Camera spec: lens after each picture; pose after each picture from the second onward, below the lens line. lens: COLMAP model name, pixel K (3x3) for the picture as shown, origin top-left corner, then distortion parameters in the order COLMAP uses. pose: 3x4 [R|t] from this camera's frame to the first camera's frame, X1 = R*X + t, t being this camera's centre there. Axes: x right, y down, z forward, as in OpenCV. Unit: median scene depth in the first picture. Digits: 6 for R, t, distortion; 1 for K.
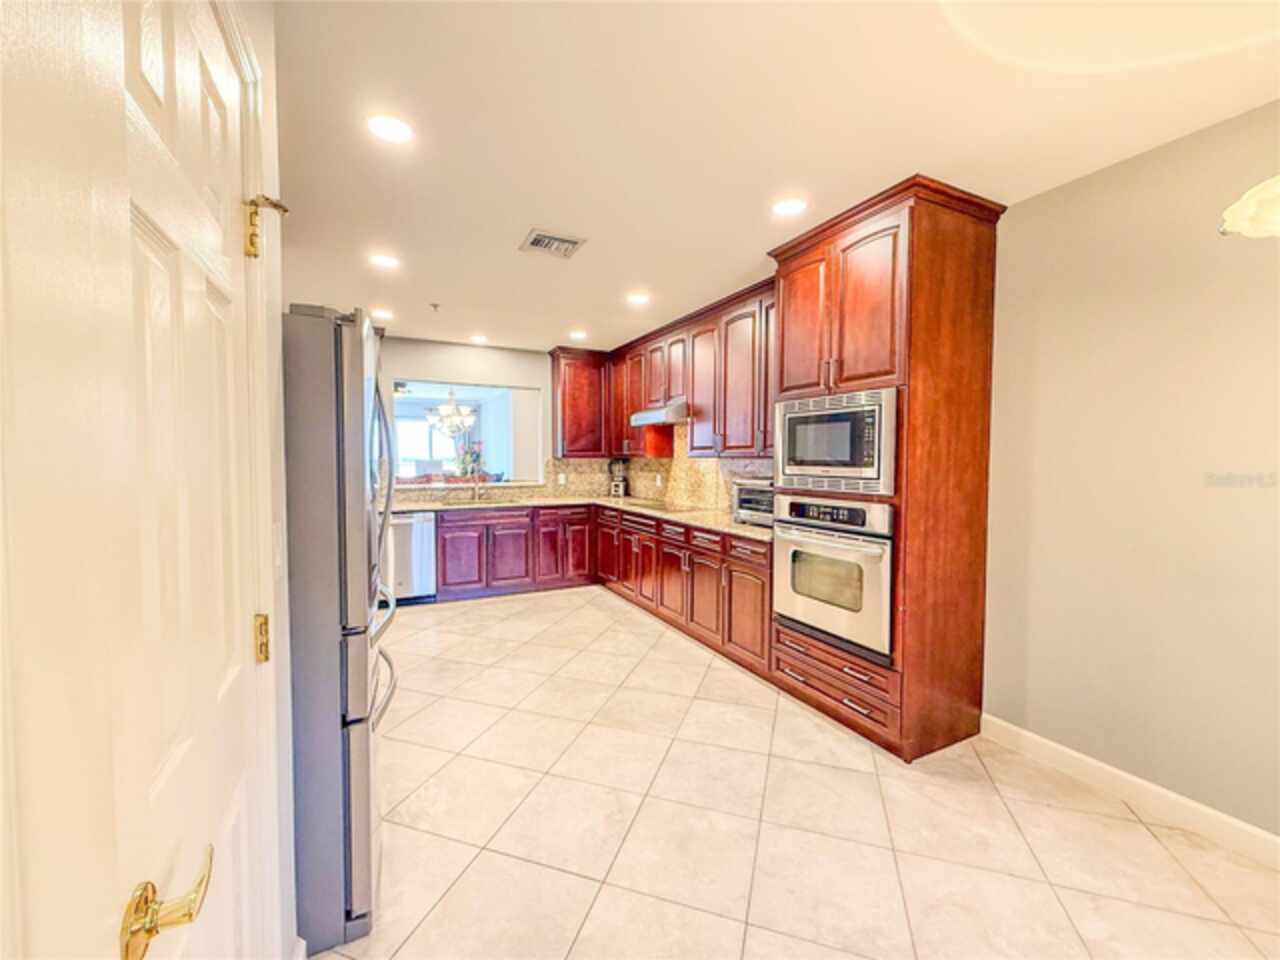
lens RADIAL K [[519.5, 0, 640.0], [0, 519.5, 480.0], [0, 0, 1]] dist [0.004851, 0.000116]
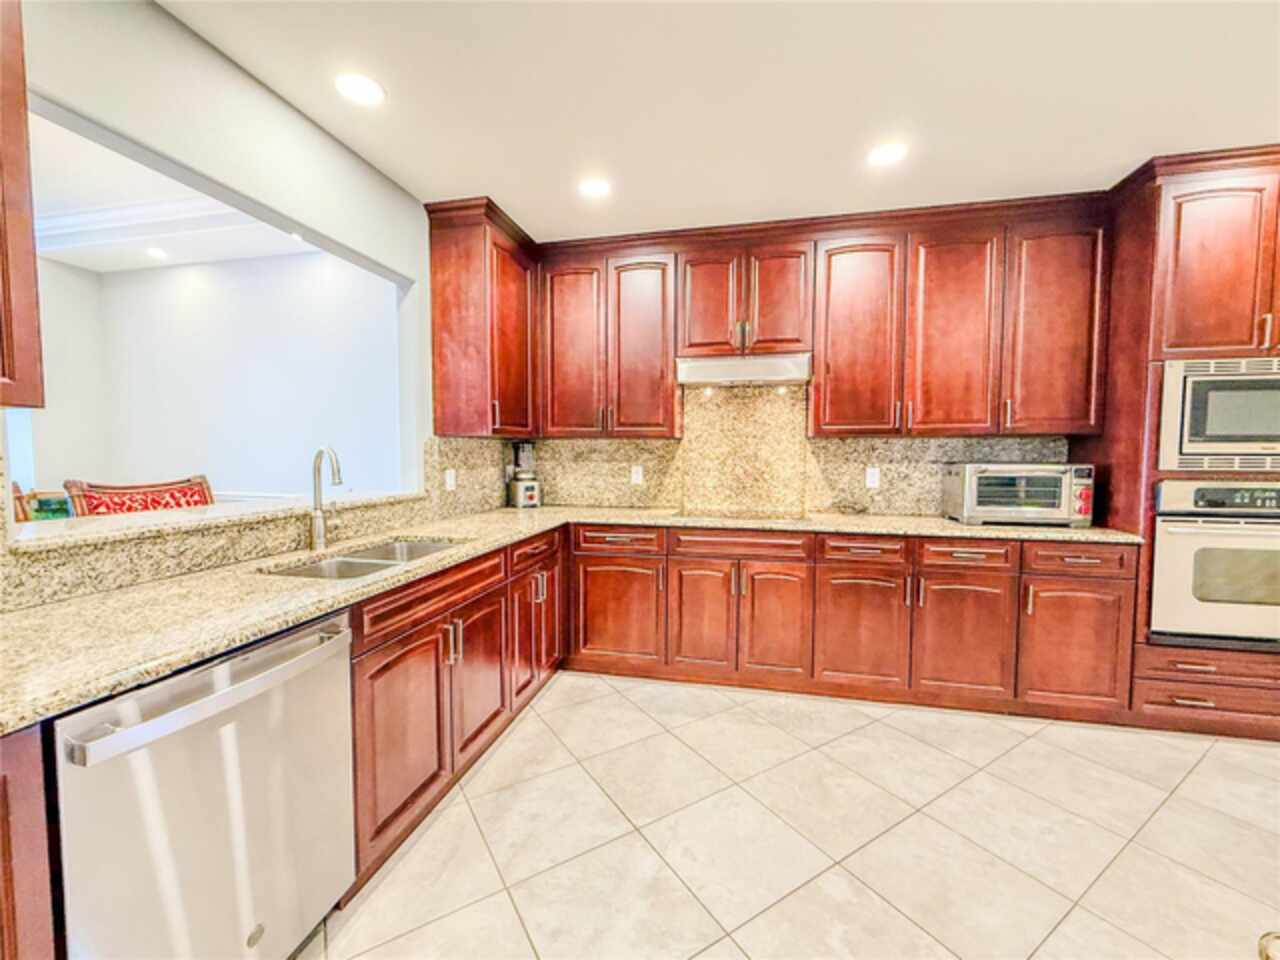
lens RADIAL K [[519.5, 0, 640.0], [0, 519.5, 480.0], [0, 0, 1]] dist [0.004851, 0.000116]
pose [[0.632666, -0.042405, 0.773263, -0.618373], [0.033131, 0.999068, 0.027681, -0.014803], [-0.773716, 0.008107, 0.633481, 0.829725]]
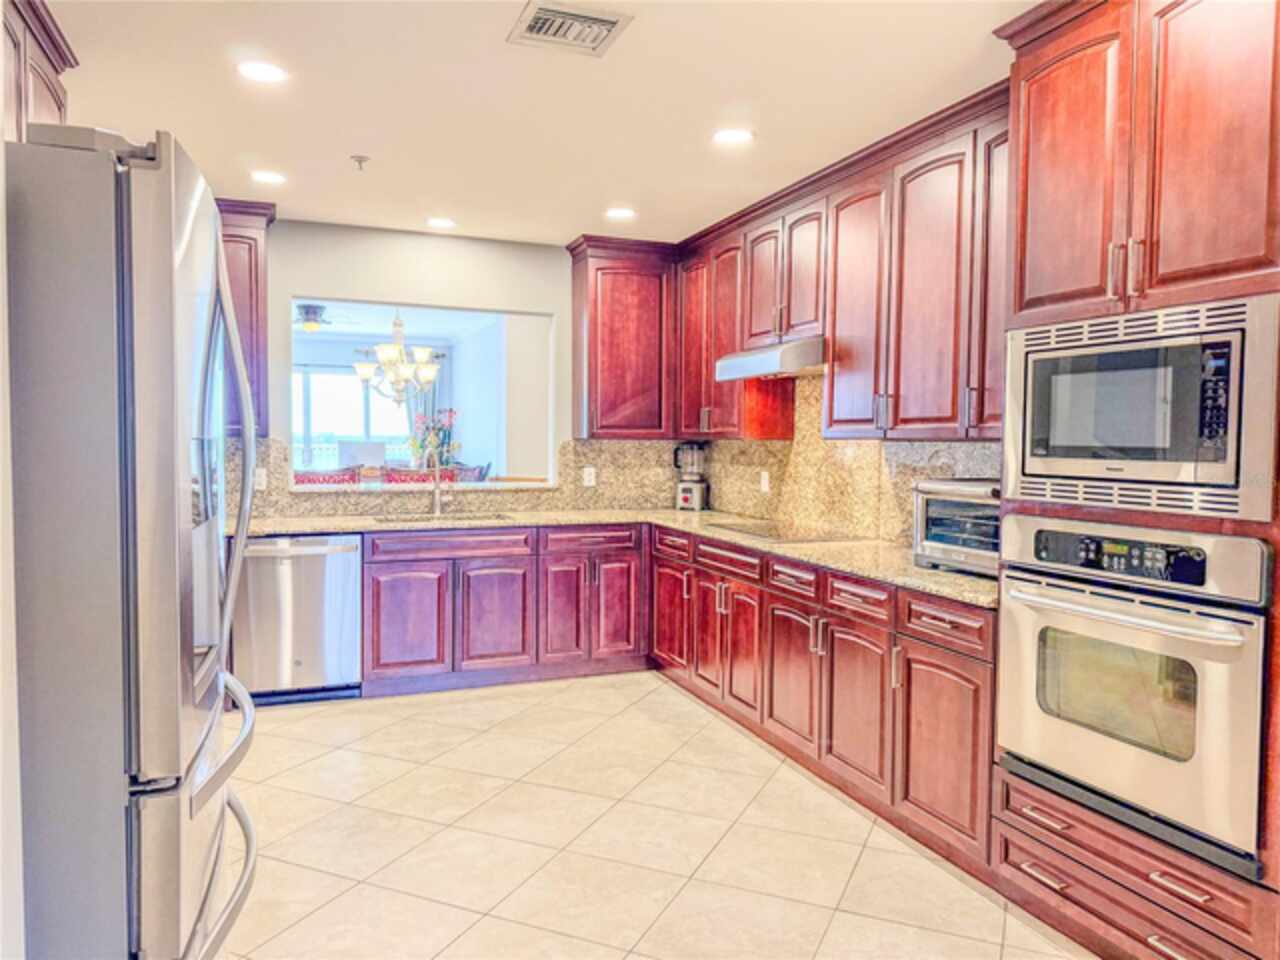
lens RADIAL K [[907.5, 0, 640.0], [0, 907.5, 480.0], [0, 0, 1]] dist [0.141389, -0.173999]
pose [[0.995140, 0.009811, -0.097984, -0.001476], [-0.009596, 0.999950, 0.002671, -0.003046], [0.098005, -0.001718, 0.995184, 0.058289]]
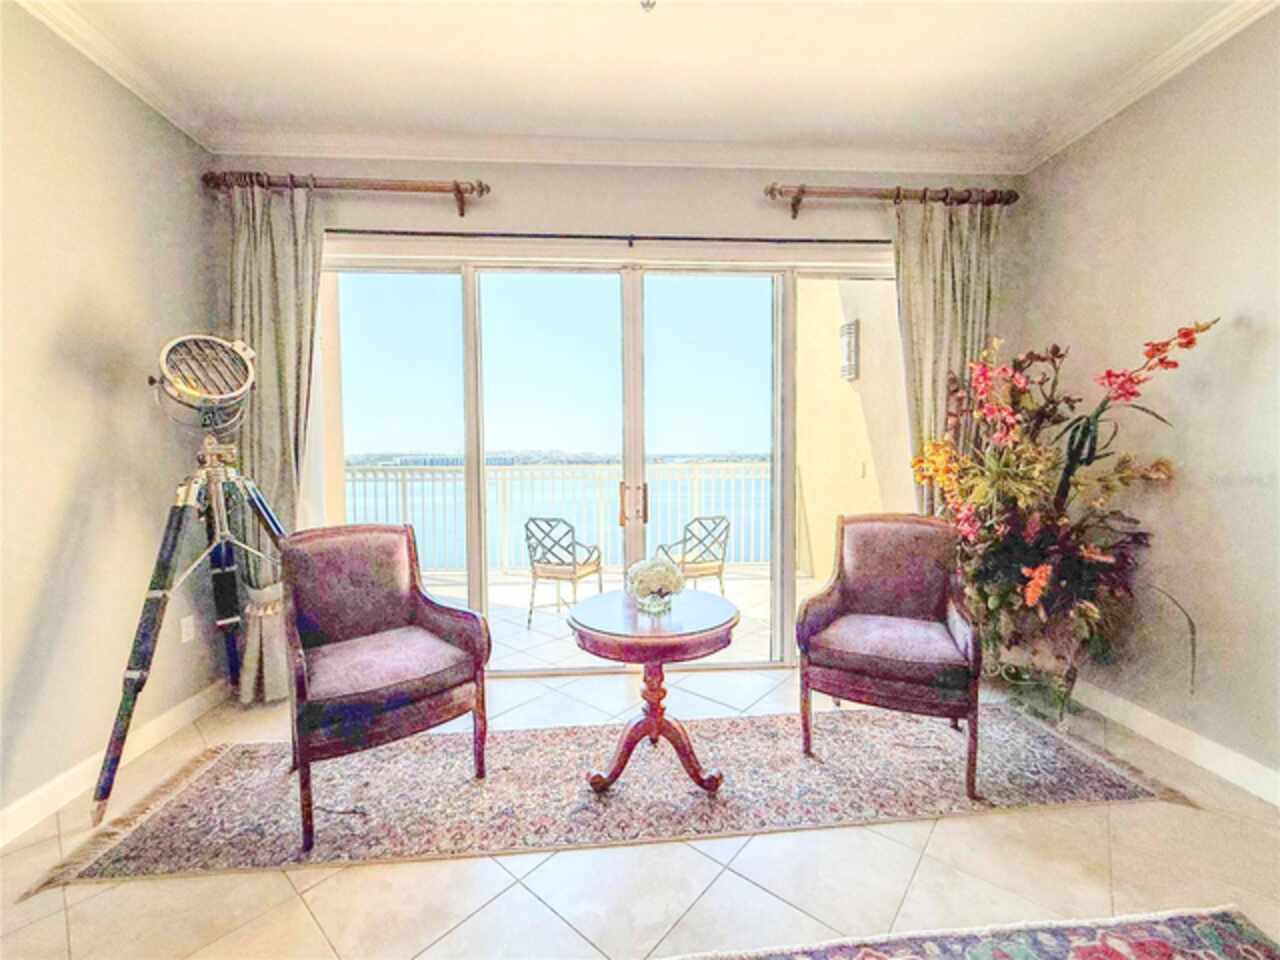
lens RADIAL K [[523.0, 0, 640.0], [0, 523.0, 480.0], [0, 0, 1]] dist [0.002235, 0.000189]
pose [[0.920741, 0.008332, -0.390085, -1.335732], [-0.006705, 0.999962, 0.005533, -0.108764], [0.390116, -0.002479, 0.920762, 2.795638]]
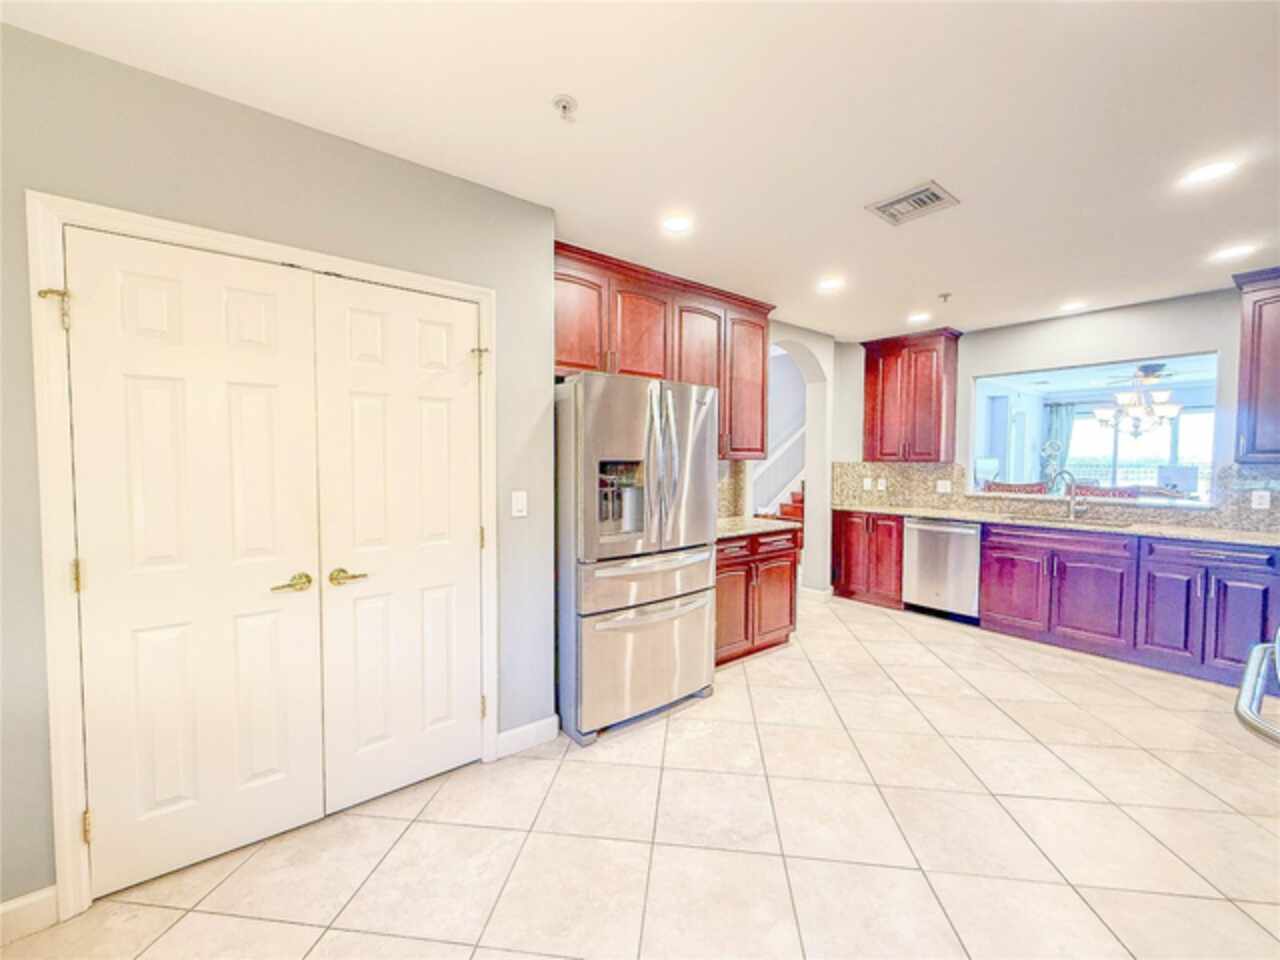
lens RADIAL K [[519.5, 0, 640.0], [0, 519.5, 480.0], [0, 0, 1]] dist [0.004851, 0.000116]
pose [[0.197041, 0.036926, -0.979700, 0.422833], [-0.045823, 0.998545, 0.028420, -0.013825], [0.979324, 0.039292, 0.198446, 0.311892]]
